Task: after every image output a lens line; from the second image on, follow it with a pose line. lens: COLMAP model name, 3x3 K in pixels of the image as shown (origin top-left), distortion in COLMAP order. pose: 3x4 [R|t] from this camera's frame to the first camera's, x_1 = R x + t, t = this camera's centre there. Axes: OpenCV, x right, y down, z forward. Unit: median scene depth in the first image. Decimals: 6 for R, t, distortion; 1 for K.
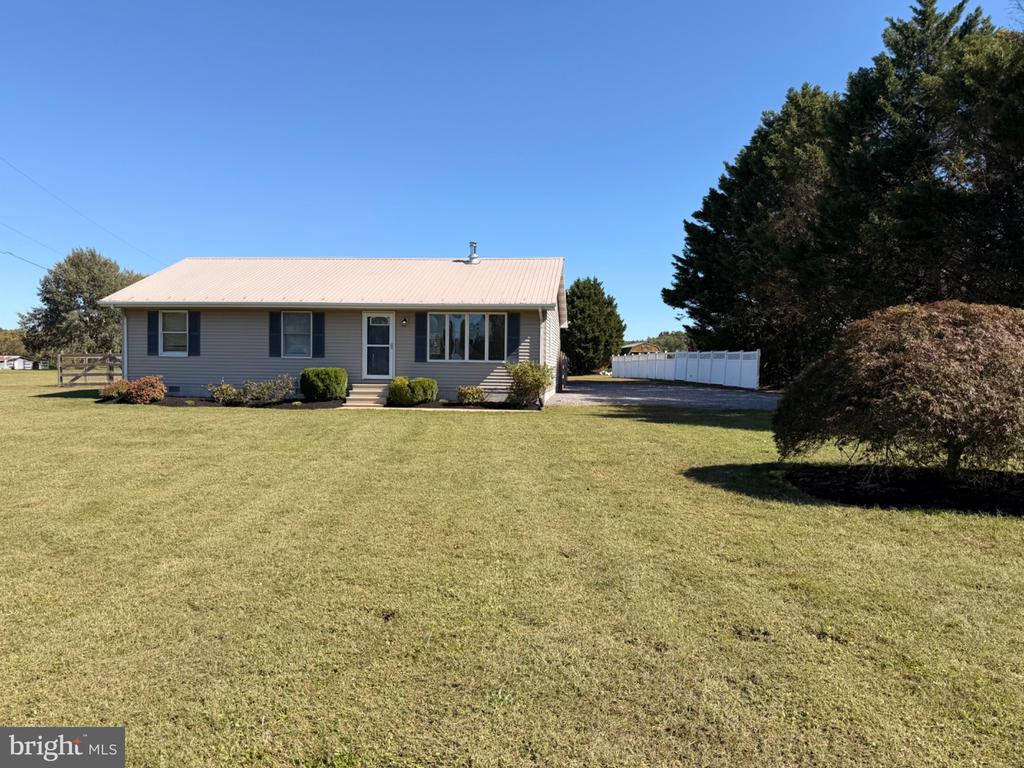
lens RADIAL K [[726.9, 0, 512.0], [0, 726.9, 384.0], [0, 0, 1]] dist [0.148108, -0.312590]
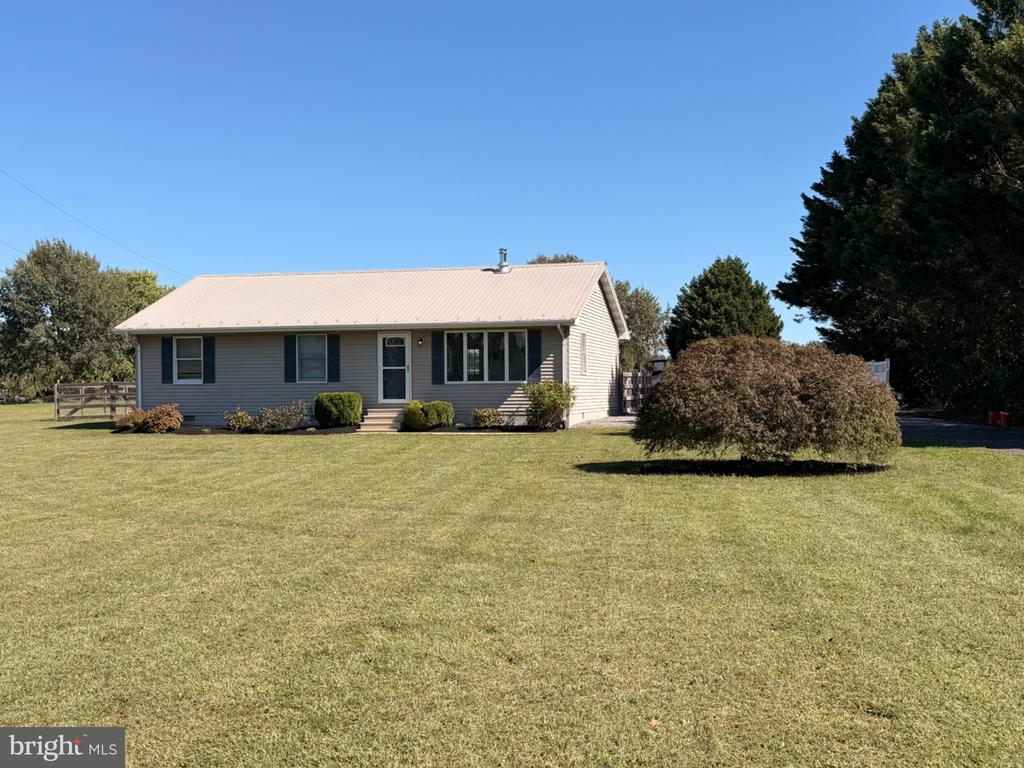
lens RADIAL K [[1168.3, 0, 512.0], [0, 1168.3, 384.0], [0, 0, 1]] dist [0.121841, 0.001115]
pose [[0.989863, -0.020762, -0.140501, 0.176650], [0.016917, 0.999451, -0.028503, 0.013659], [0.141016, 0.025837, 0.989670, -0.465527]]
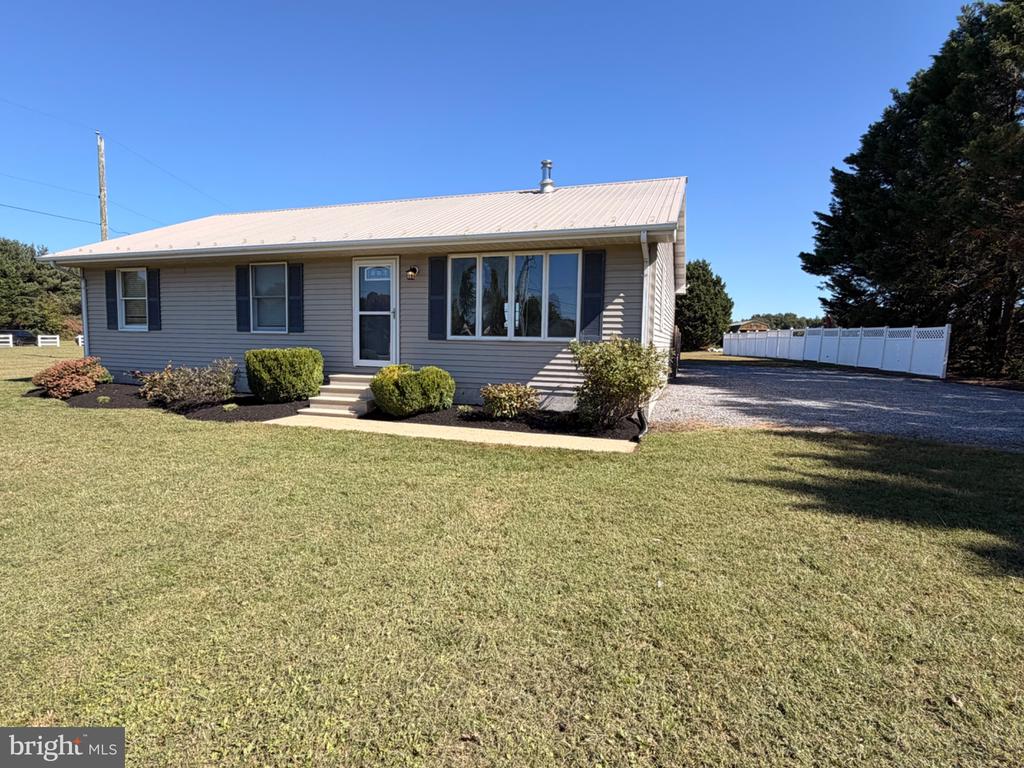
lens RADIAL K [[526.5, 0, 512.0], [0, 526.5, 384.0], [0, 0, 1]] dist [0.001273, 0.002014]
pose [[0.976192, 0.023126, -0.215673, 0.028590], [-0.010899, 0.998274, 0.057714, -0.019162], [0.216636, -0.053990, 0.974758, 0.578867]]
